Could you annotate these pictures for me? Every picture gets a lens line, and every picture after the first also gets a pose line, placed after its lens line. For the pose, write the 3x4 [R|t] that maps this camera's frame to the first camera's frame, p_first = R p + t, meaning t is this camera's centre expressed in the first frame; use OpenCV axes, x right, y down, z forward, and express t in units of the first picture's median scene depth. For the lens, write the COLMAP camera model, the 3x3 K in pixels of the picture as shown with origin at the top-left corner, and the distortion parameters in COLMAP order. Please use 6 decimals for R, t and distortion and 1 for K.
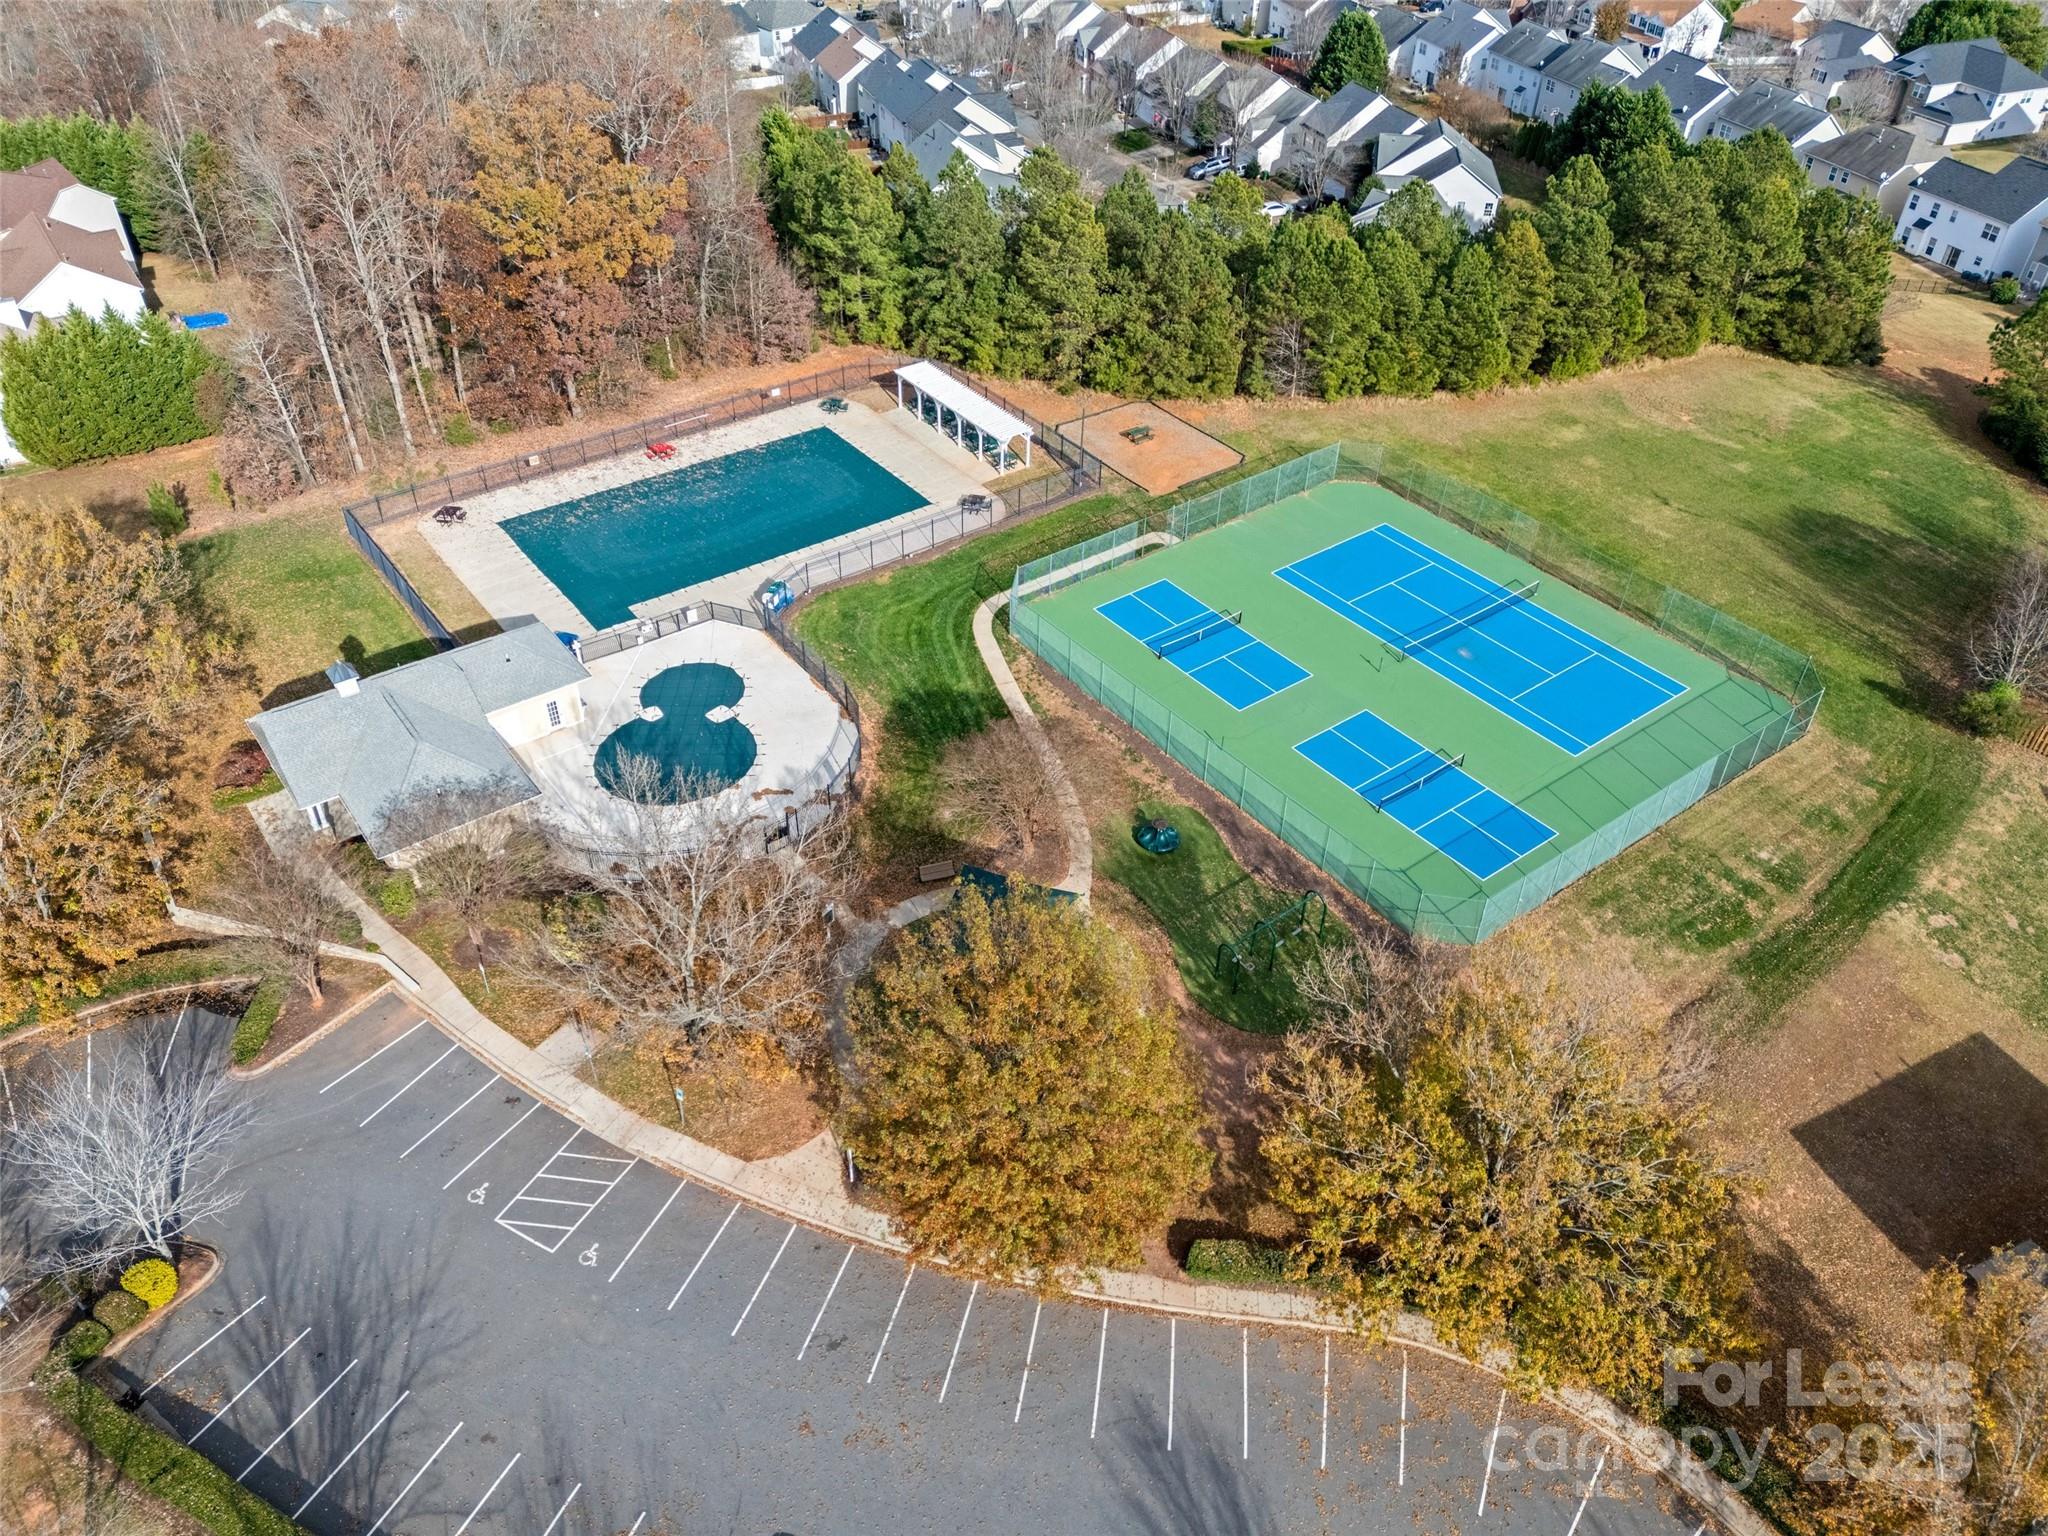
lens RADIAL K [[1520.1, 0, 1022.0], [0, 1520.1, 767.9], [0, 0, 1]] dist [0.028329, -0.002272]
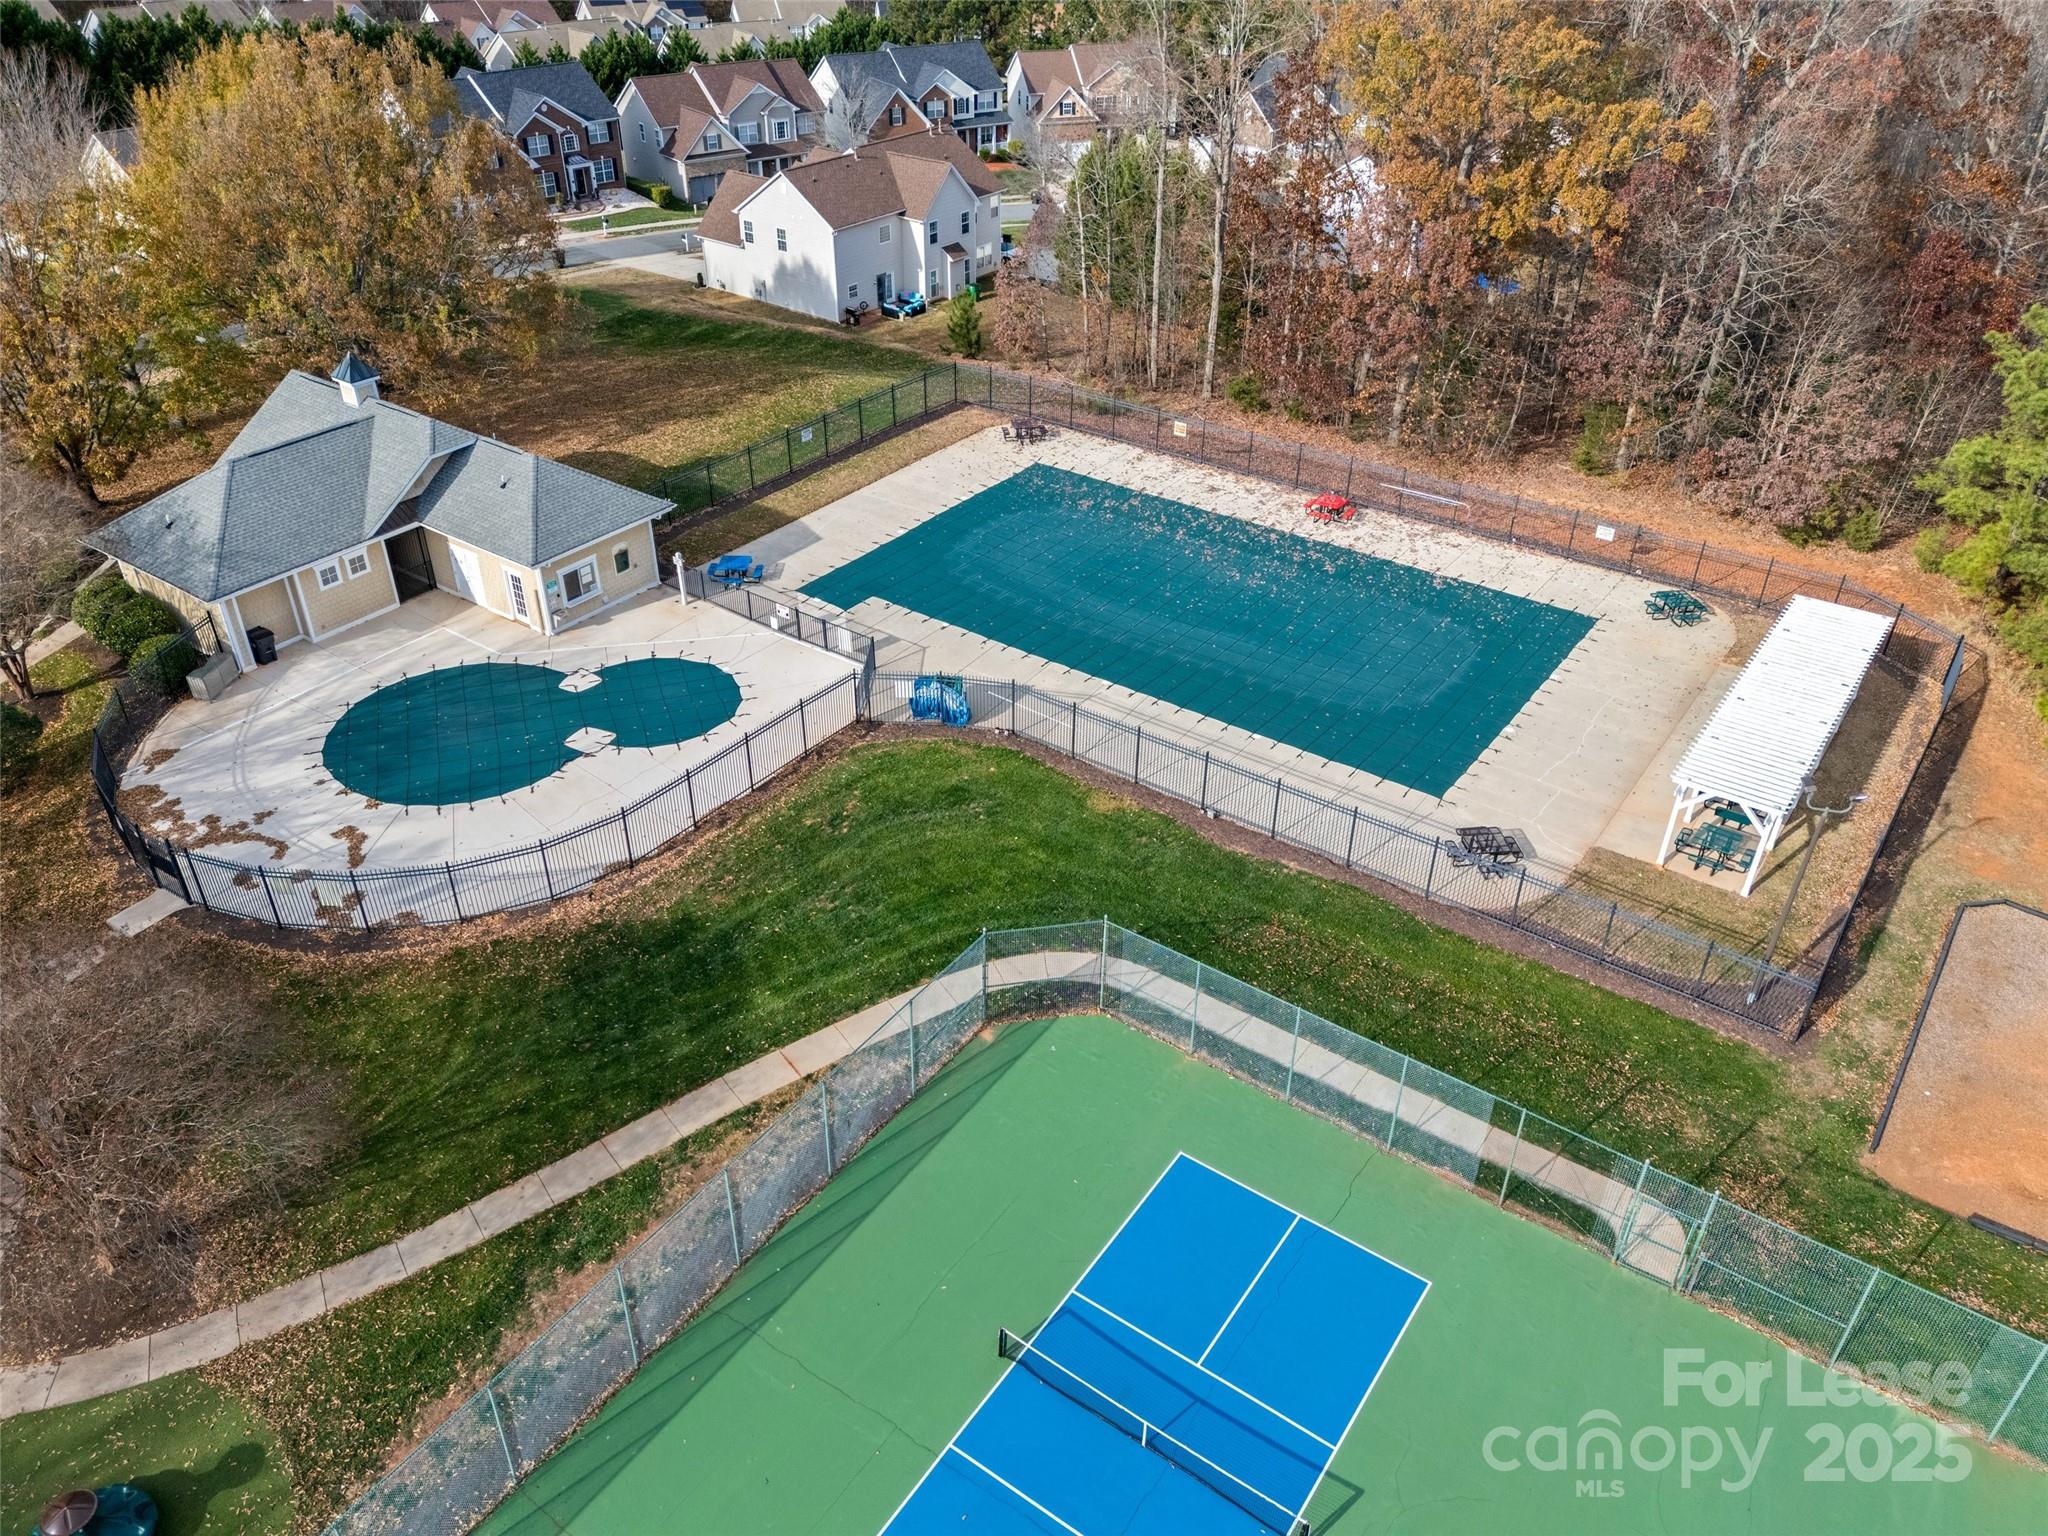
lens RADIAL K [[1520.1, 0, 1015.9], [0, 1520.1, 766.6], [0, 0, 1]] dist [0.028329, -0.002272]
pose [[0.302444, 0.514349, -0.802479, 0.275434], [-0.602541, 0.755521, 0.257161, -0.240330], [0.738561, 0.405750, 0.538419, 0.731608]]
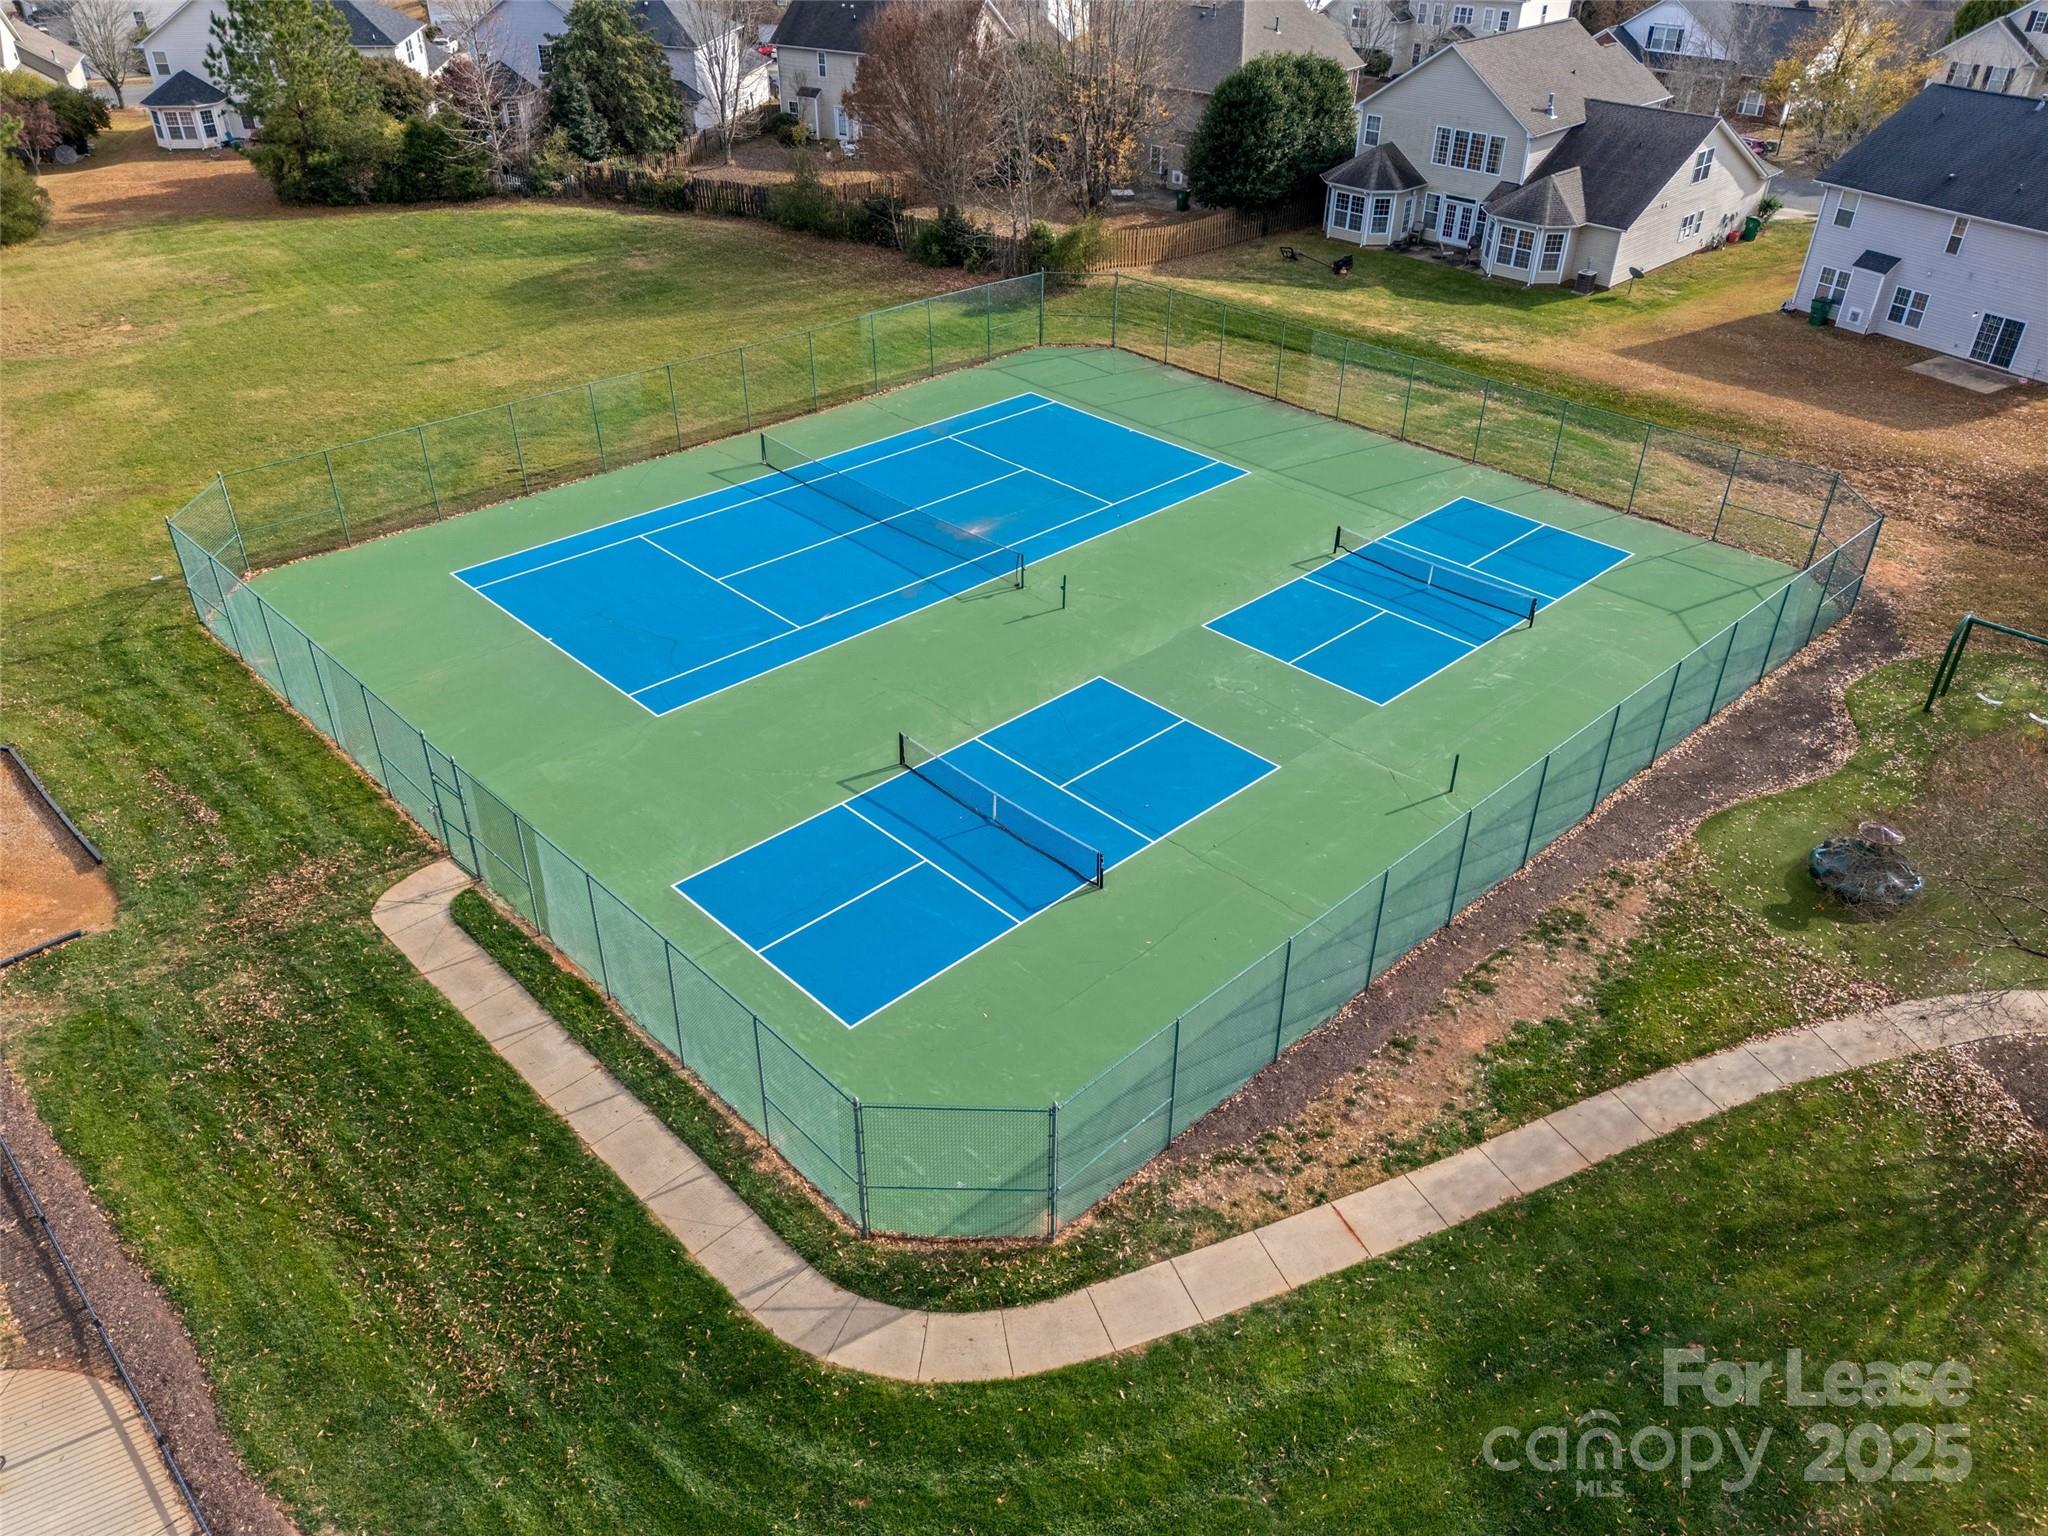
lens RADIAL K [[1520.1, 0, 1032.3], [0, 1520.1, 764.4], [0, 0, 1]] dist [0.028329, -0.002272]
pose [[-0.119623, -0.557904, 0.821239, -0.170502], [0.614579, 0.608031, 0.502583, -0.261253], [-0.779732, 0.564837, 0.270142, 0.853547]]
